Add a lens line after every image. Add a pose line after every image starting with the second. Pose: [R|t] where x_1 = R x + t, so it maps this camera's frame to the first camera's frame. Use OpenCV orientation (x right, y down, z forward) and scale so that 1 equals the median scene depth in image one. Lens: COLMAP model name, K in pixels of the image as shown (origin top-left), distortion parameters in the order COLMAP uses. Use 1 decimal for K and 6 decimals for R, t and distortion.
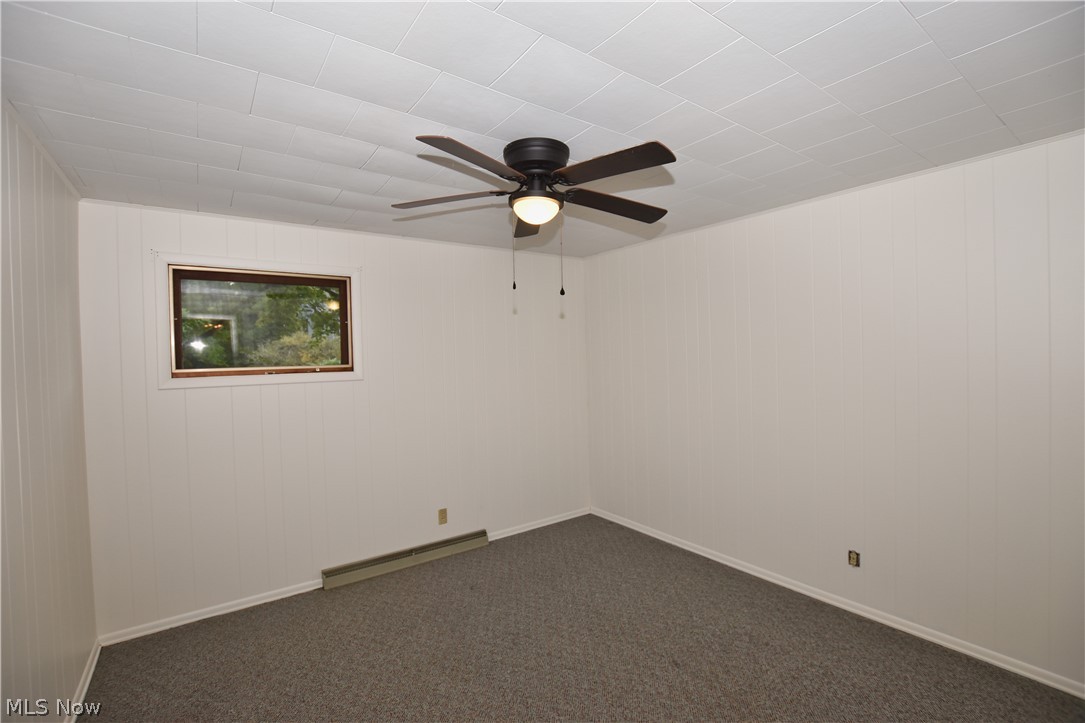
lens RADIAL K [[474.8, 0, 541.8], [0, 474.8, 360.7], [0, 0, 1]] dist [-0.026230, -0.000086]
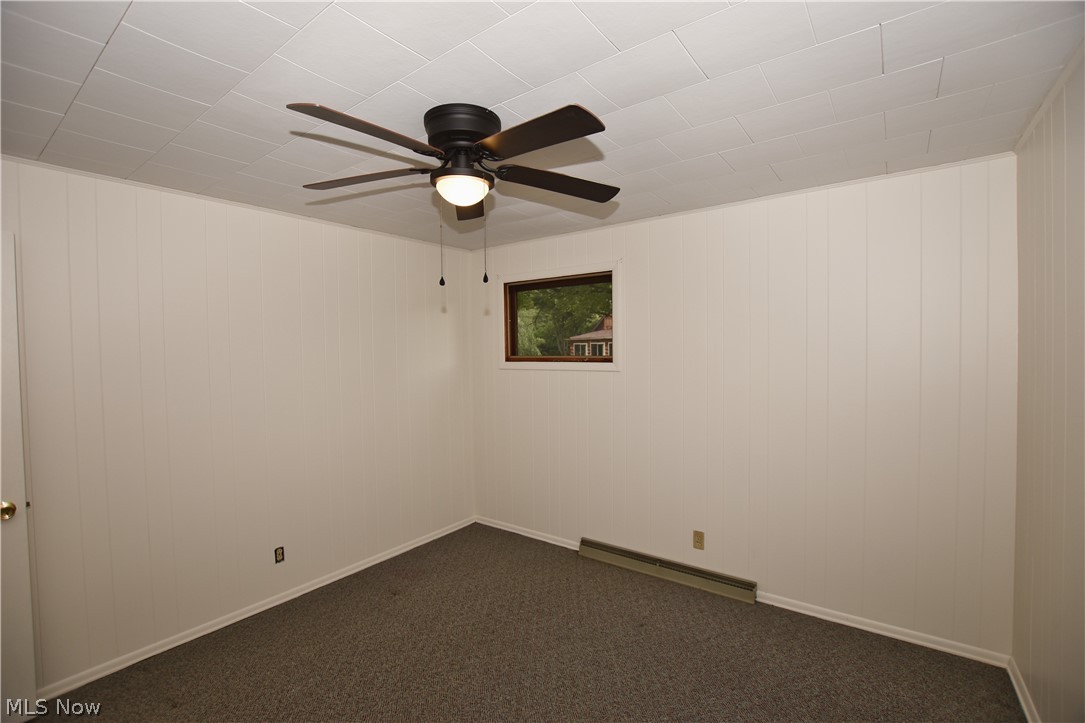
lens RADIAL K [[474.8, 0, 542.4], [0, 474.8, 359.7], [0, 0, 1]] dist [-0.026230, -0.000086]
pose [[0.306953, 0.040619, -0.950857, 0.577316], [-0.005203, 0.999146, 0.041002, -0.027069], [0.951710, -0.007638, 0.306902, 0.571384]]
